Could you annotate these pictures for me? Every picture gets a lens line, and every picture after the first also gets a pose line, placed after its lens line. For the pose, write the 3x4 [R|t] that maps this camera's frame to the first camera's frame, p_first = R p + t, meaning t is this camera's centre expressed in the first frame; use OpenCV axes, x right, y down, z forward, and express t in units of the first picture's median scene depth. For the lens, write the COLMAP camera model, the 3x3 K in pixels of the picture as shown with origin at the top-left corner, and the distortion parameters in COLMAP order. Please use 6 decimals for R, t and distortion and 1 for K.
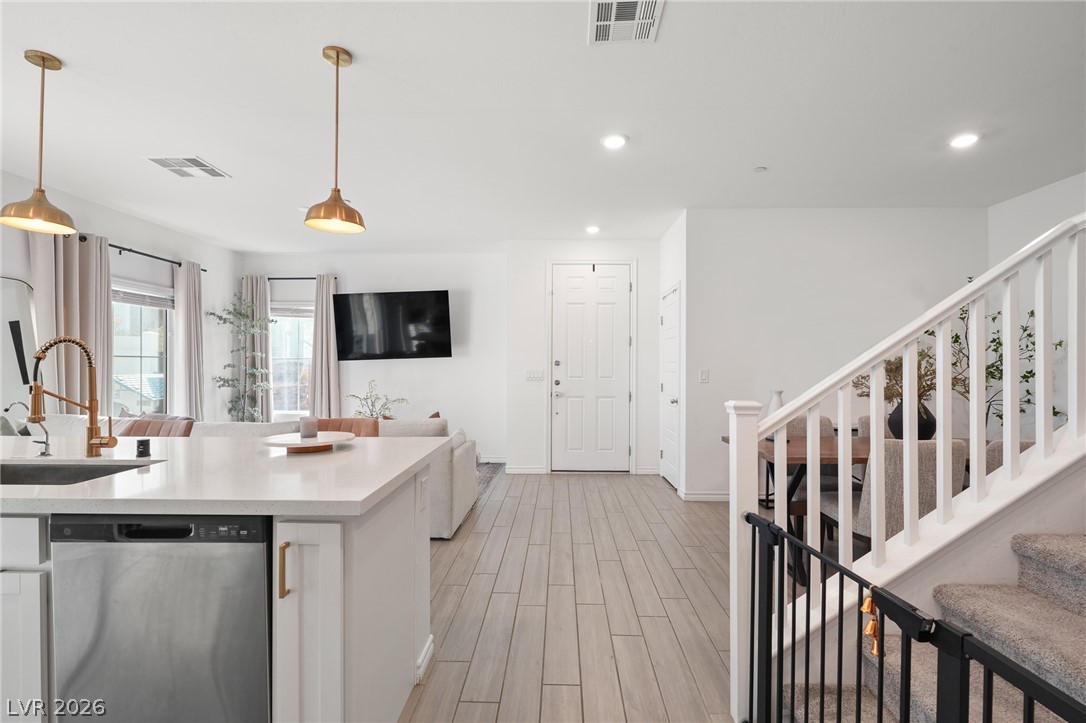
lens RADIAL K [[499.6, 0, 543.0], [0, 499.6, 361.5], [0, 0, 1]] dist [-0.004344, -0.000550]
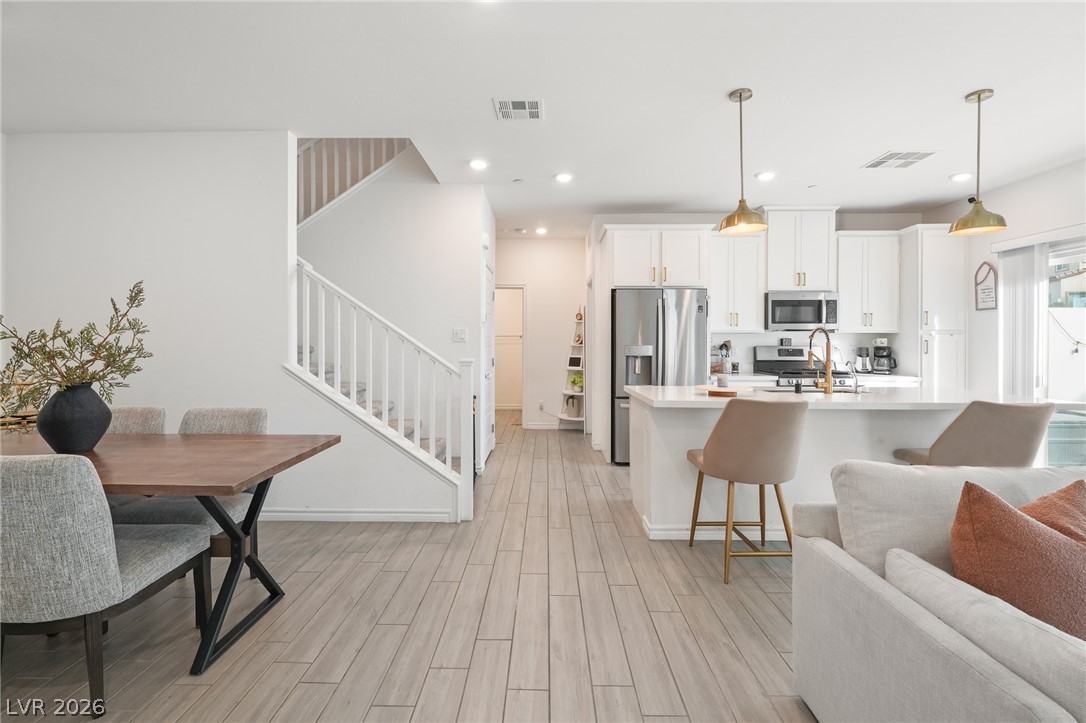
lens RADIAL K [[506.7, 0, 534.9], [0, 506.7, 343.0], [0, 0, 1]] dist [-0.002783, 0.000304]
pose [[-0.999904, -0.003675, -0.013350, 0.053350], [-0.003558, 0.999955, -0.008775, 0.011551], [0.013382, -0.008727, -0.999872, 0.994229]]
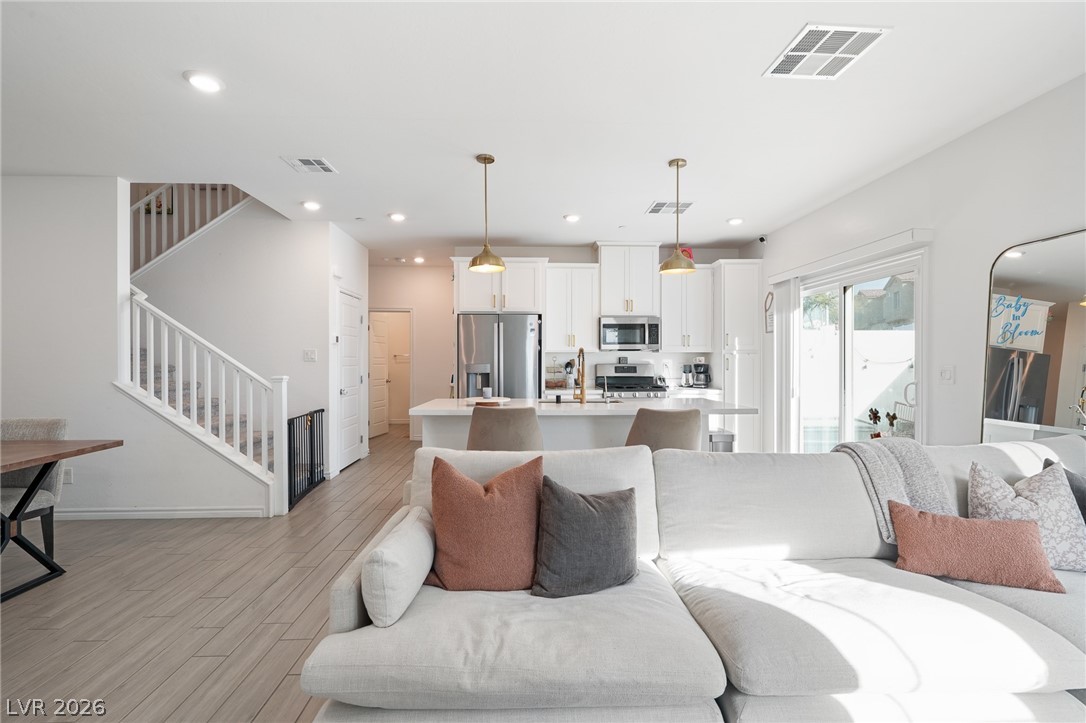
lens RADIAL K [[496.9, 0, 543.0], [0, 496.9, 361.5], [0, 0, 1]] dist [-0.001742, -0.000861]
pose [[-0.997159, -0.000365, -0.075329, -0.207109], [0.000212, 0.999971, -0.007648, 0.010146], [0.075330, -0.007642, -0.997129, 1.111667]]
